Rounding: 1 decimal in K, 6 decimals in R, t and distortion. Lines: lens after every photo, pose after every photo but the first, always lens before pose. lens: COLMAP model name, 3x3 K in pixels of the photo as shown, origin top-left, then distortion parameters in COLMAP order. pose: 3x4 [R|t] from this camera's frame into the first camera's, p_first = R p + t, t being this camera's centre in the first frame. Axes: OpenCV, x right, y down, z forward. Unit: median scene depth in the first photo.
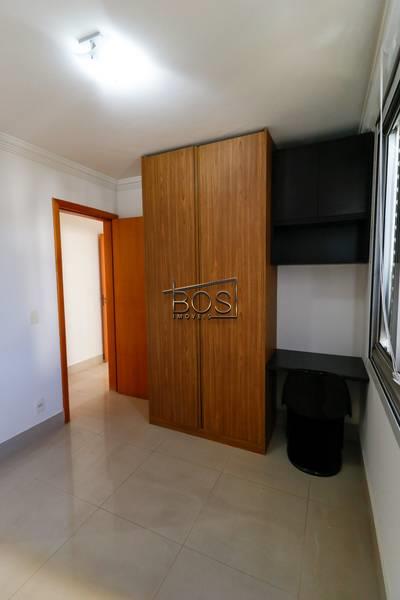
lens RADIAL K [[278.0, 0, 202.0], [0, 278.0, 294.6], [0, 0, 1]] dist [0.025248, -0.014352]
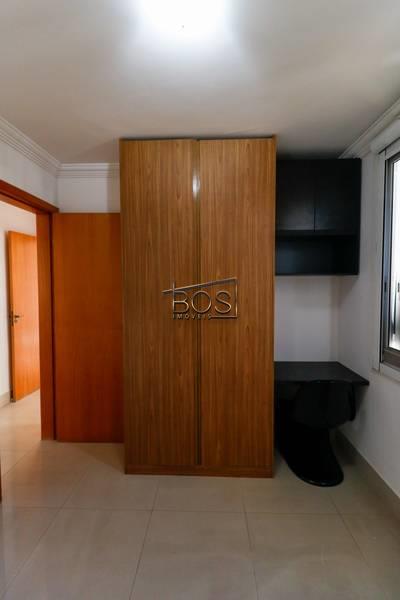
lens RADIAL K [[278.0, 0, 202.0], [0, 278.0, 294.6], [0, 0, 1]] dist [0.025248, -0.014352]
pose [[0.920976, -0.007018, 0.389557, -0.337535], [0.024081, 0.998952, -0.038935, -0.006796], [-0.388875, 0.045239, 0.920179, 0.194794]]
